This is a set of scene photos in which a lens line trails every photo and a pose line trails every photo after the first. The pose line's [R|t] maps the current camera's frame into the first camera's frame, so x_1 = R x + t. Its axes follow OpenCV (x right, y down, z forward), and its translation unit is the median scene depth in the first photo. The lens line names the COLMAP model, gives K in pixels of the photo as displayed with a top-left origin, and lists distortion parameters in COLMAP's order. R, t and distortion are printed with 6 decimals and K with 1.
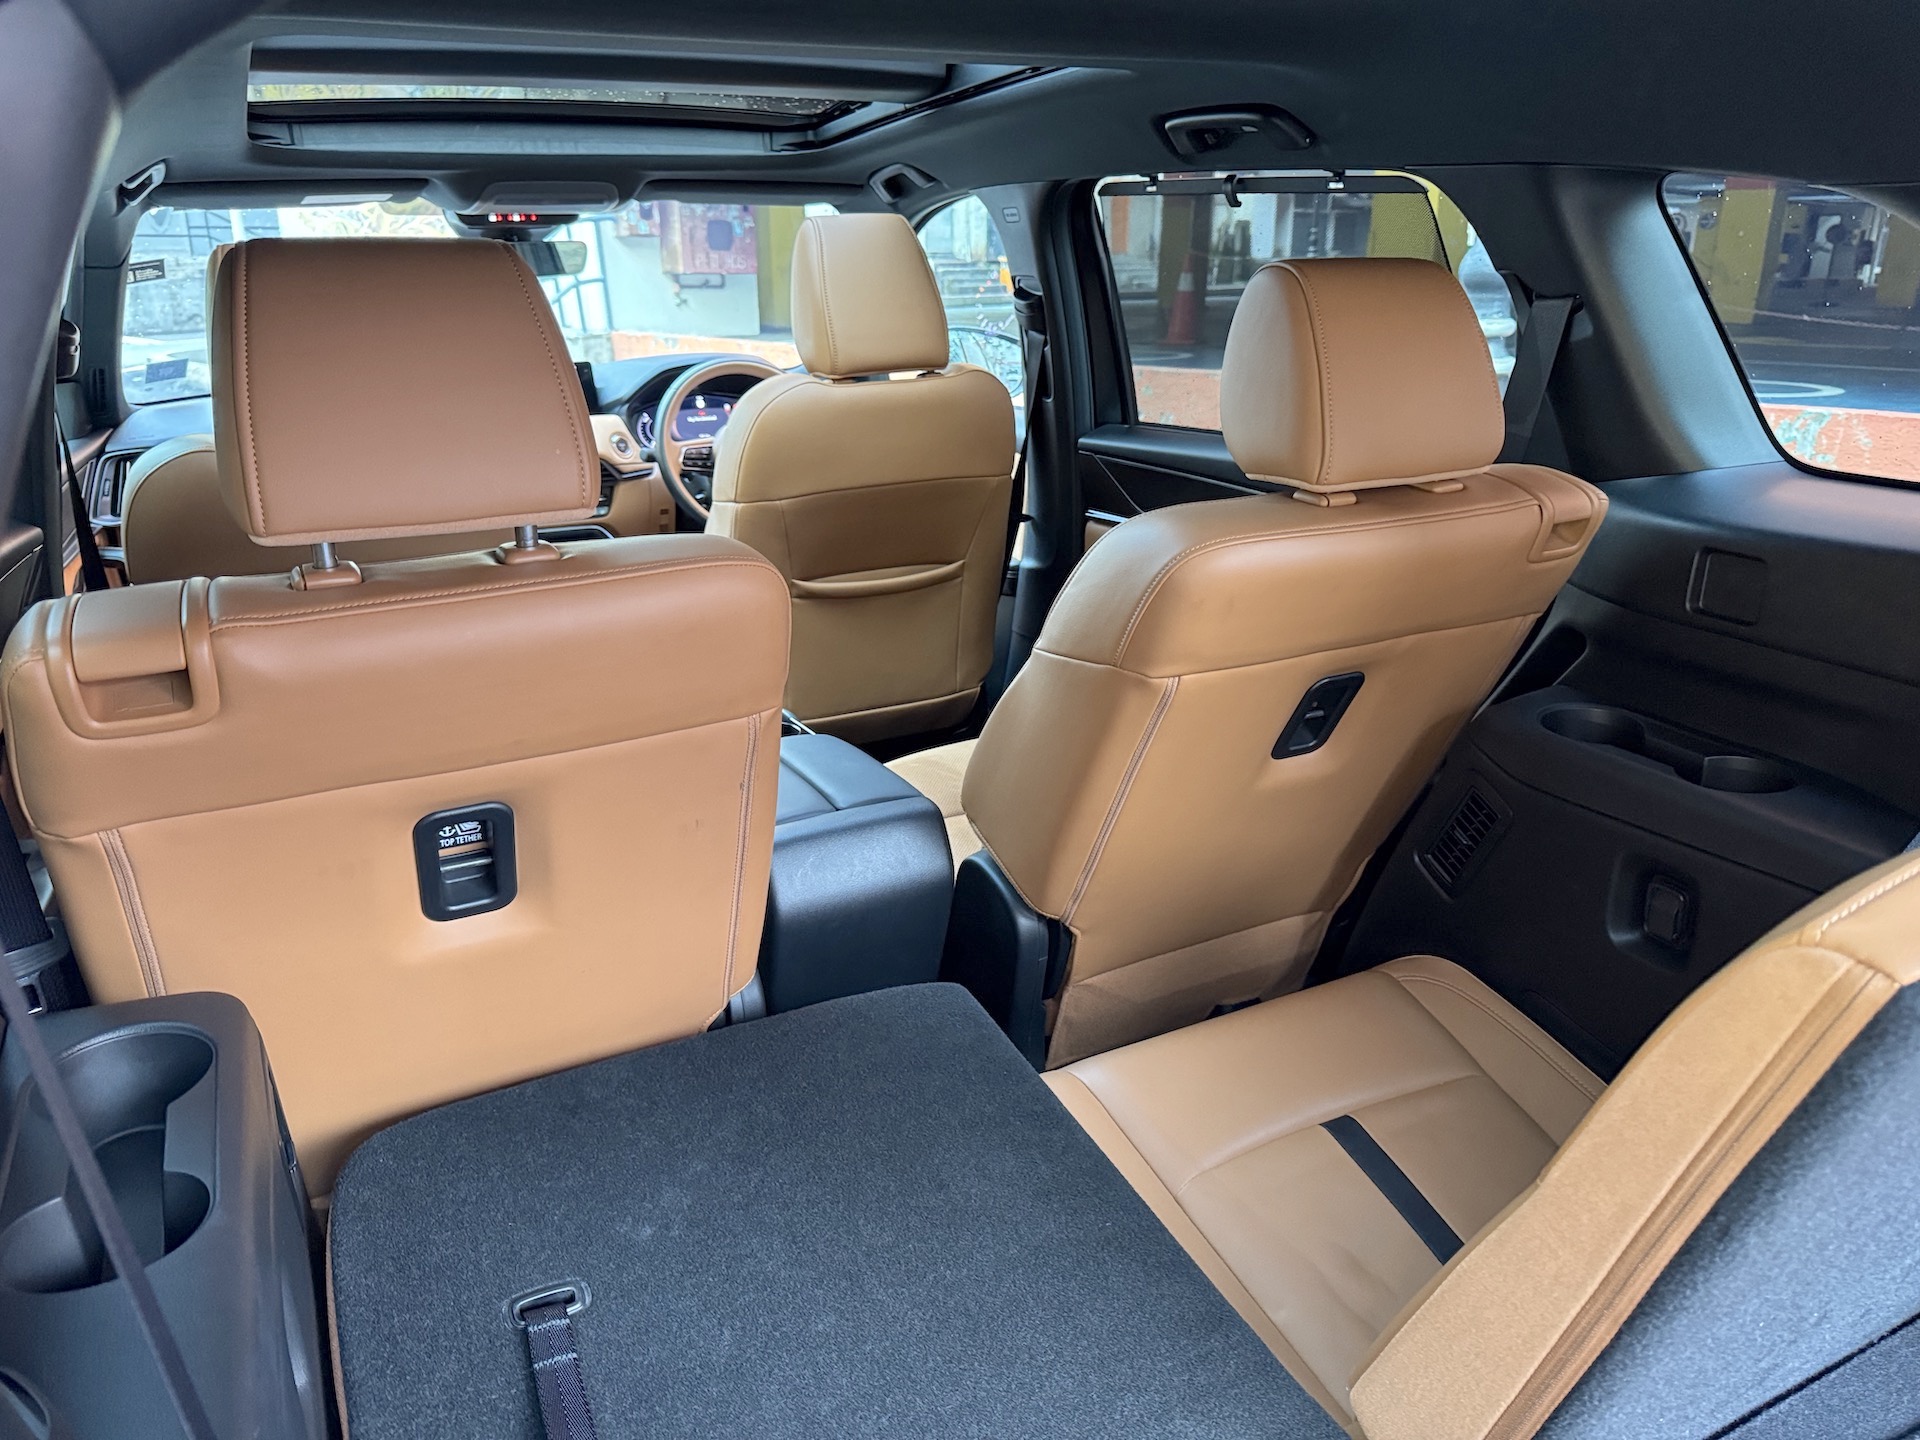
lens RADIAL K [[1354.2, 0, 960.0], [0, 1354.2, 720.0], [0, 0, 1]] dist [0.002780, 0.002797]
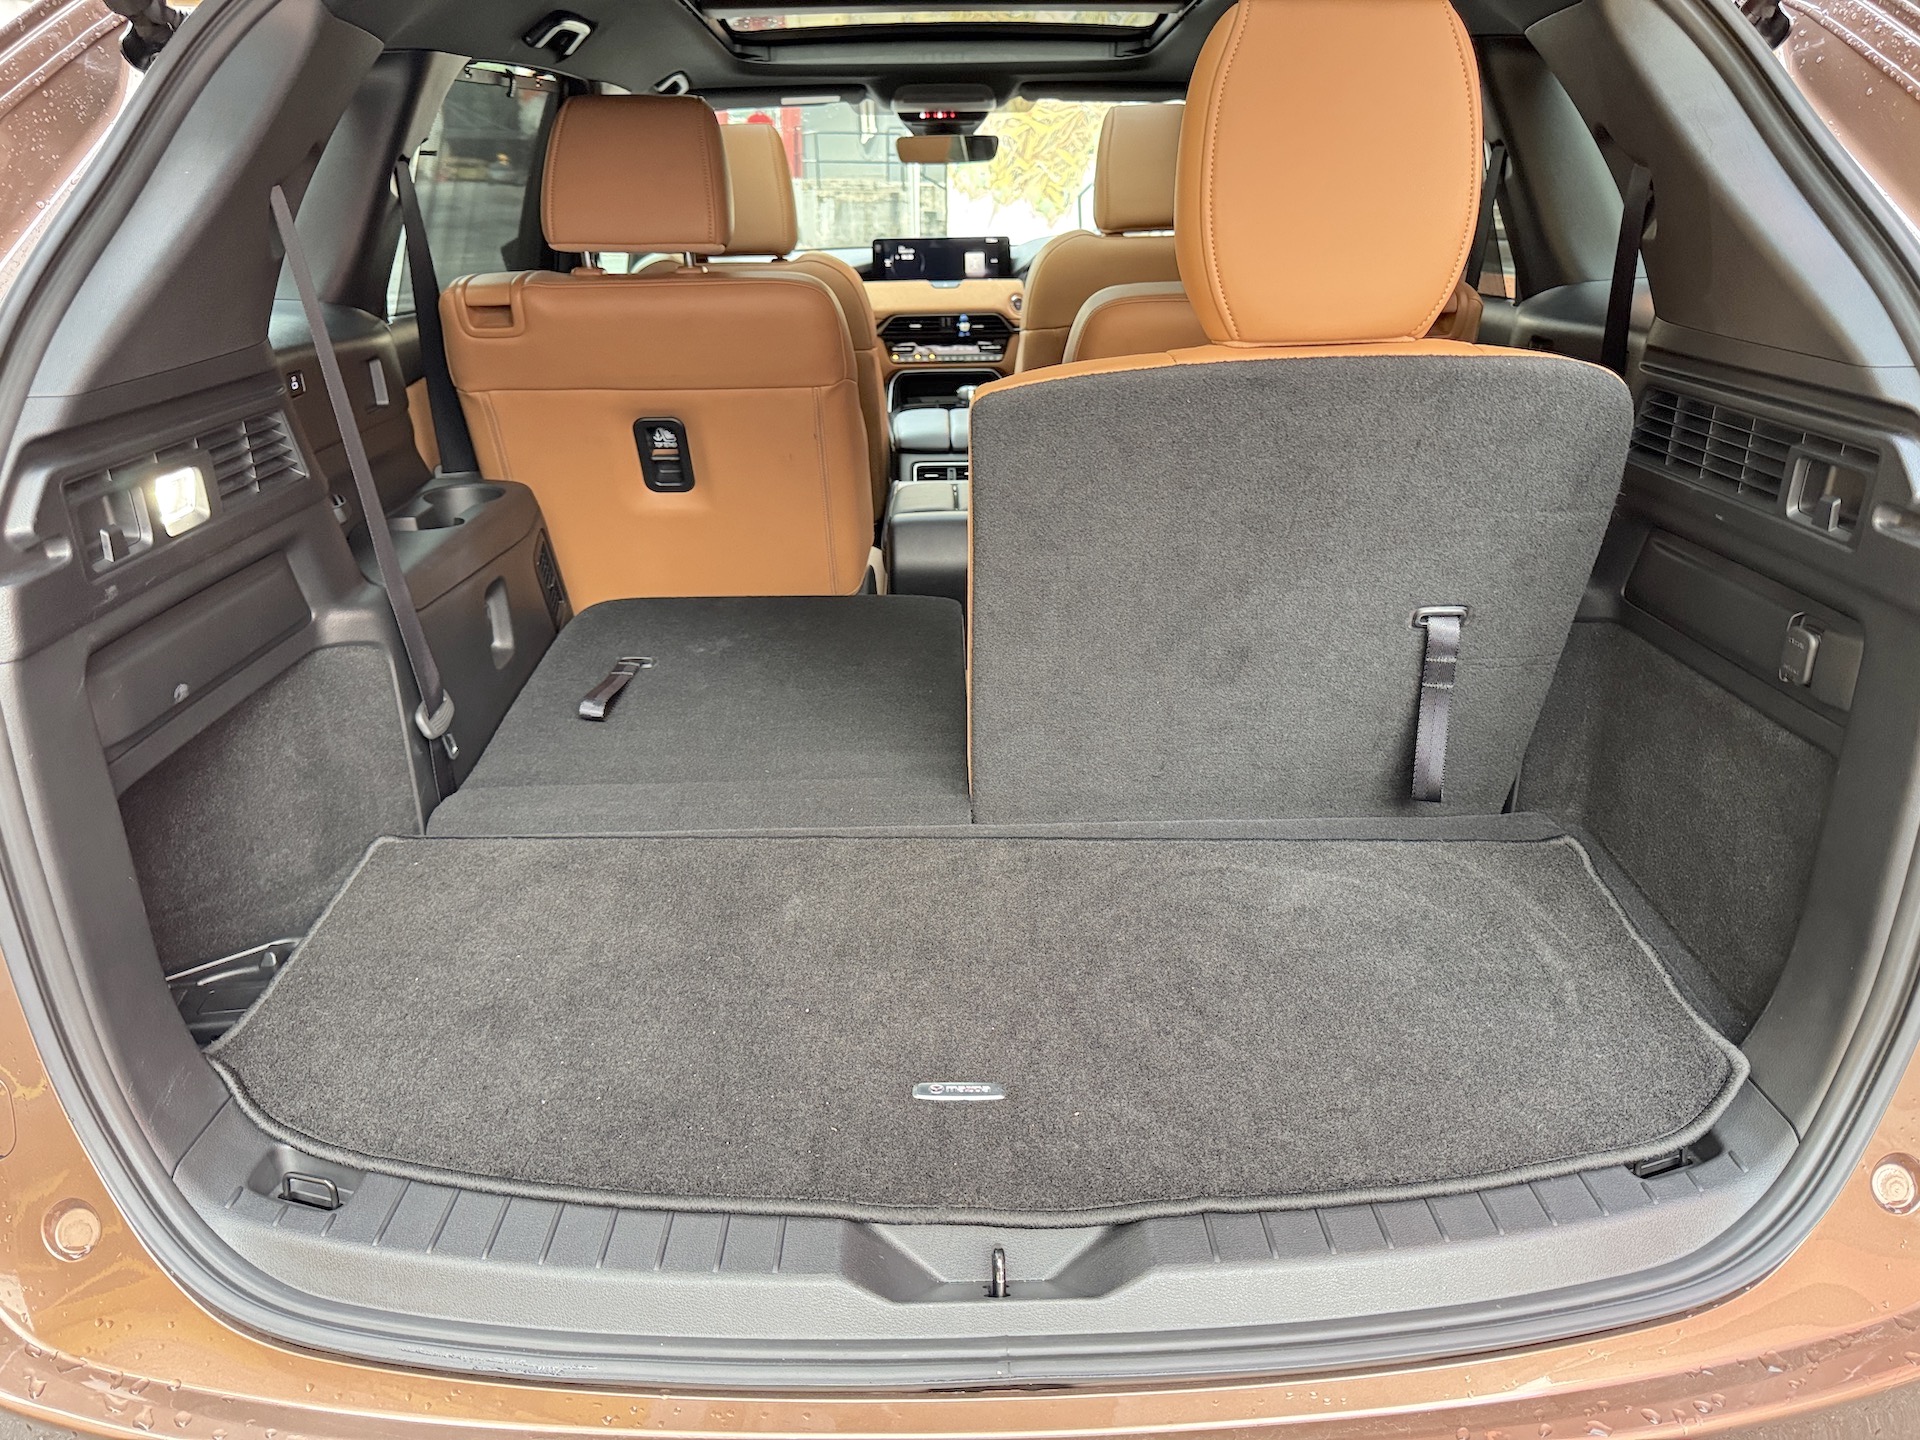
lens RADIAL K [[1348.3, 0, 960.0], [0, 1348.3, 720.0], [0, 0, 1]] dist [-0.003956, -0.002462]
pose [[0.905505, 0.163088, -0.391743, 0.716910], [-0.143277, 0.986484, 0.079504, 0.241106], [0.399414, -0.015864, 0.916633, -0.470088]]
